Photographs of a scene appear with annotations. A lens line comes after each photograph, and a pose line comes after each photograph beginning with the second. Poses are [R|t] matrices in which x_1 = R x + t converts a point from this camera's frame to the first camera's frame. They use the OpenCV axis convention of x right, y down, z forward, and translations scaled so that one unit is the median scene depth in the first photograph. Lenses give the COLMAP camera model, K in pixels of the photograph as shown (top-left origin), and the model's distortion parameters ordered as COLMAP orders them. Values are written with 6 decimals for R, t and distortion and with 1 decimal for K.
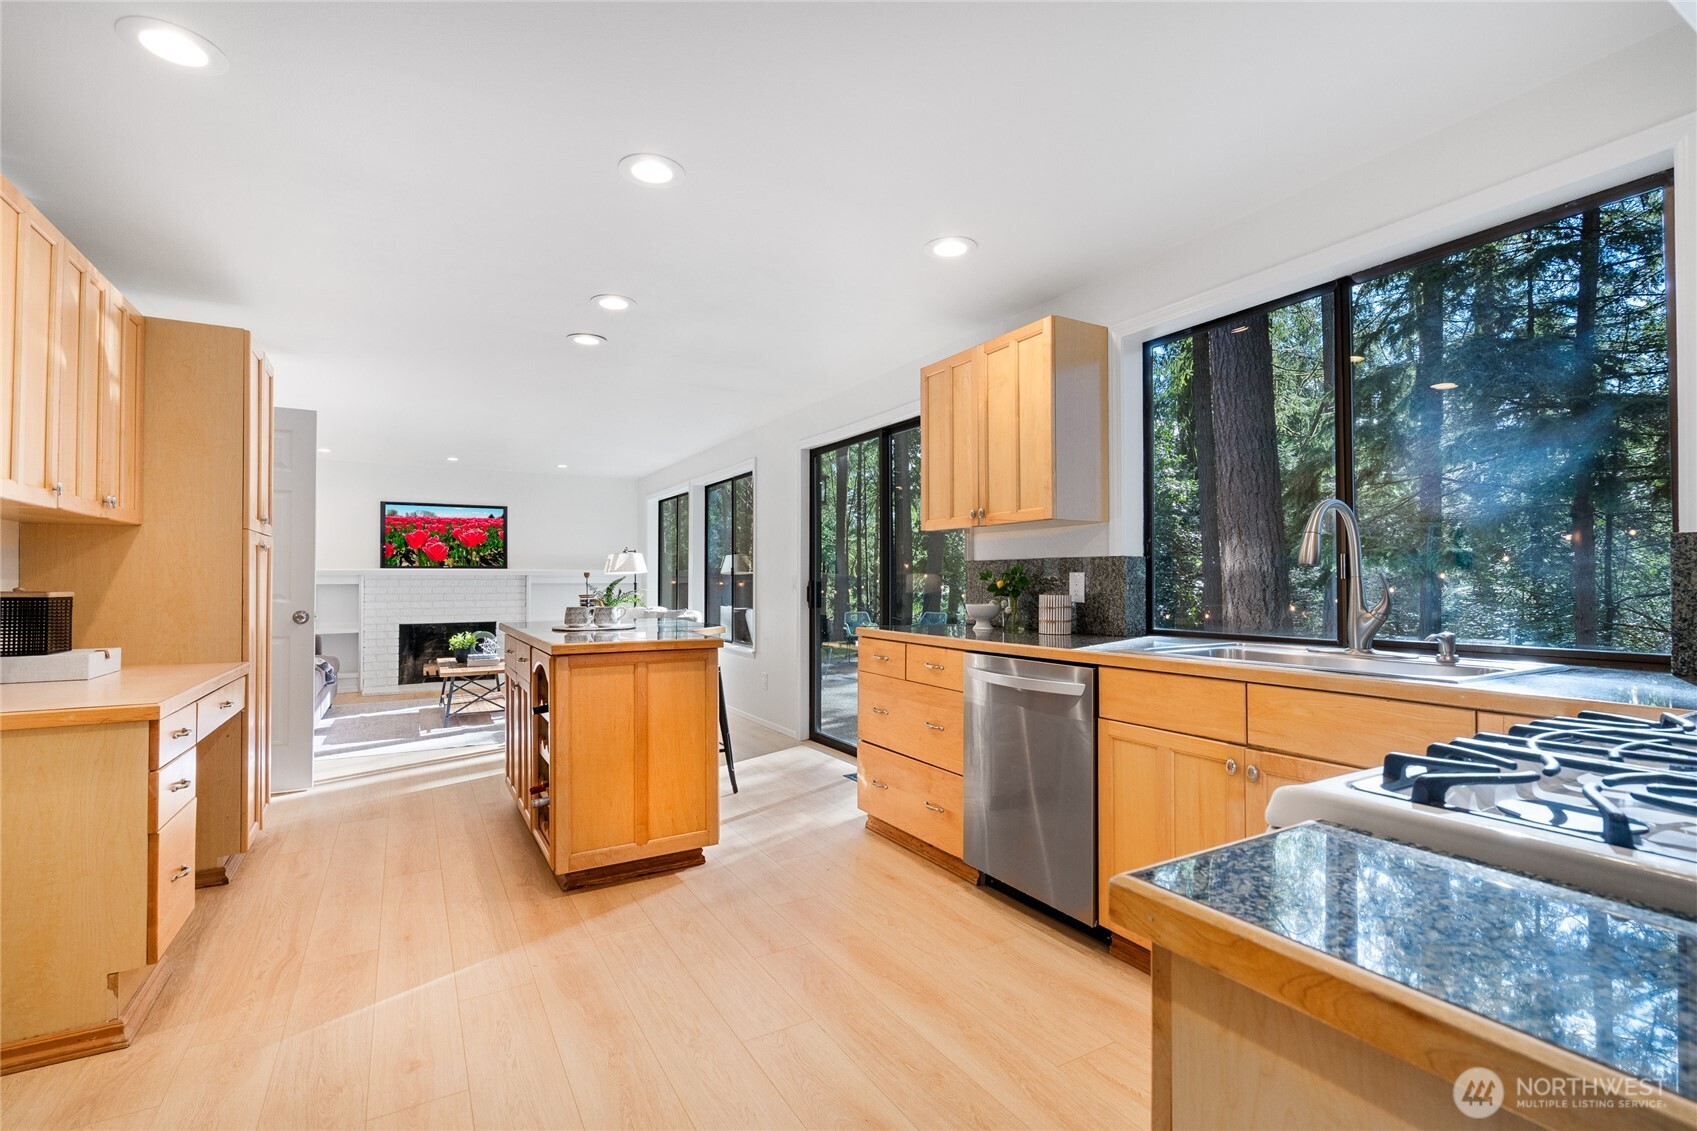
lens RADIAL K [[775.2, 0, 832.9], [0, 775.2, 562.2], [0, 0, 1]] dist [-0.001501, 0.002859]
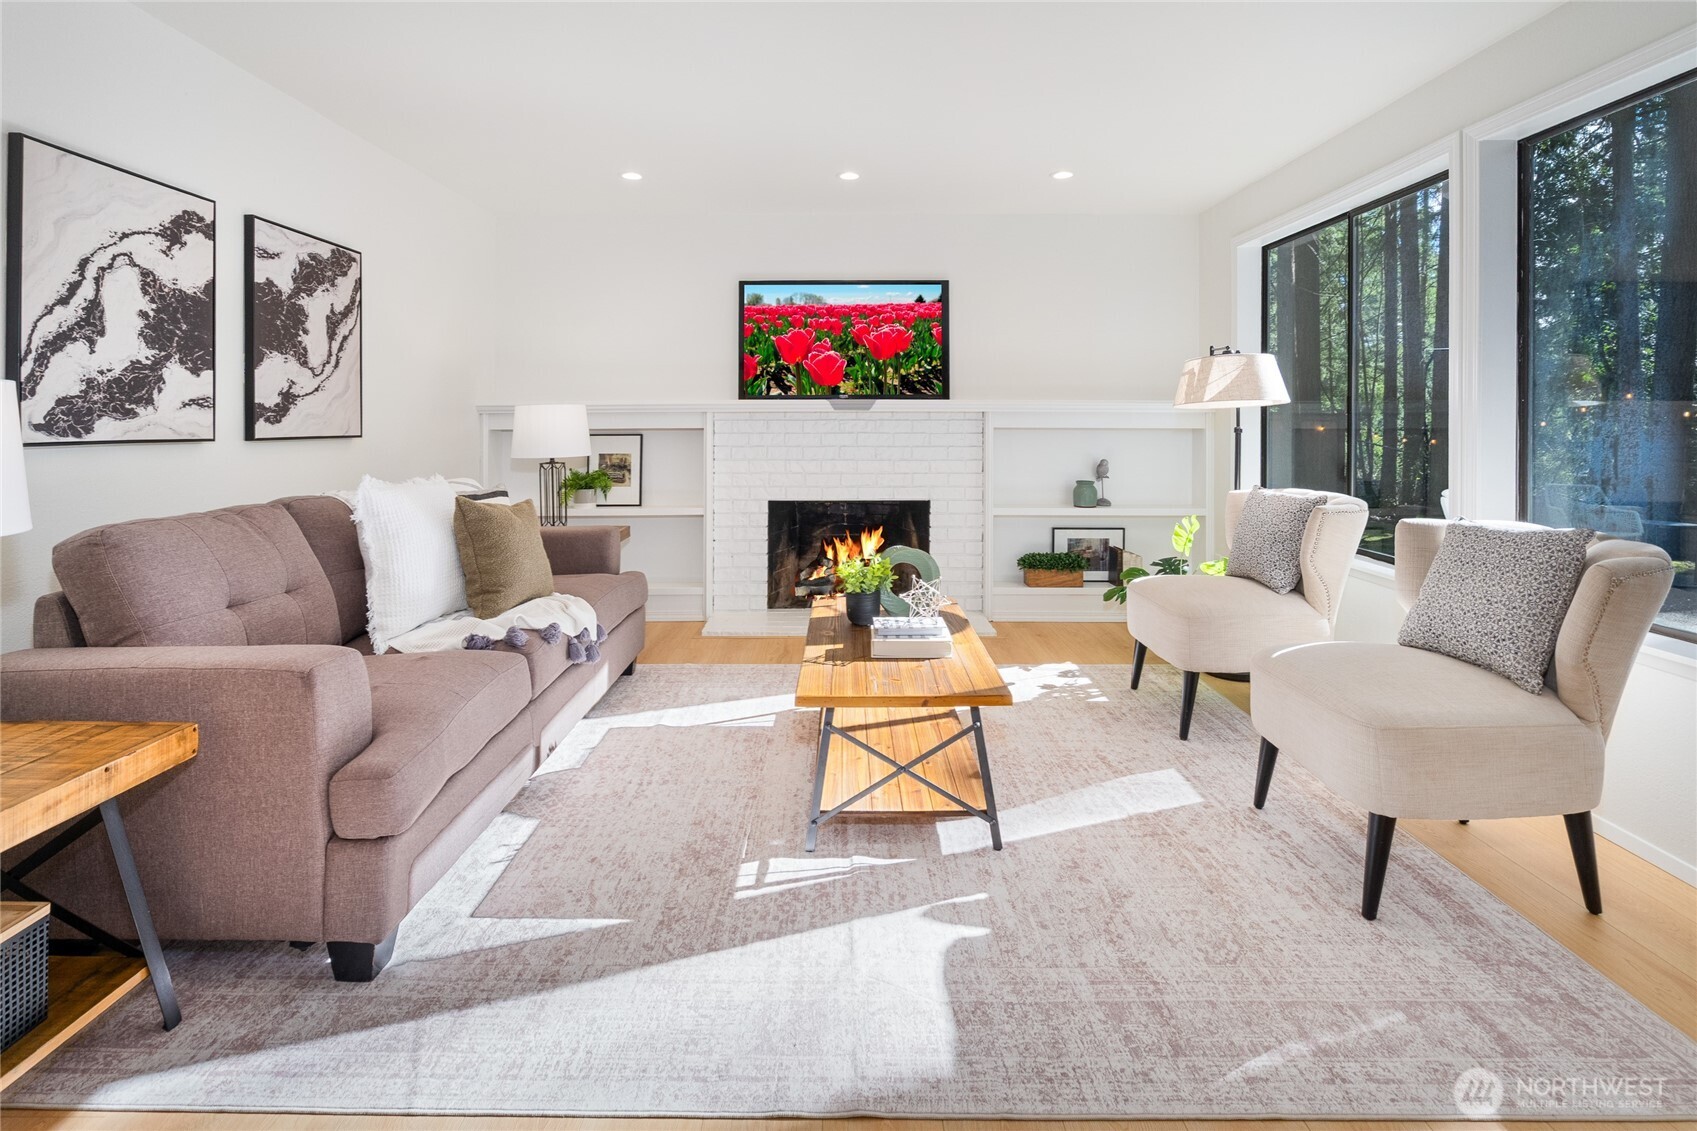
lens RADIAL K [[775.2, 0, 839.0], [0, 775.2, 418.6], [0, 0, 1]] dist [-0.001501, 0.002859]
pose [[0.873785, 0.002848, -0.486303, -0.246564], [0.007566, 0.999782, 0.019449, 0.011009], [0.486253, -0.020673, 0.873574, 0.543193]]
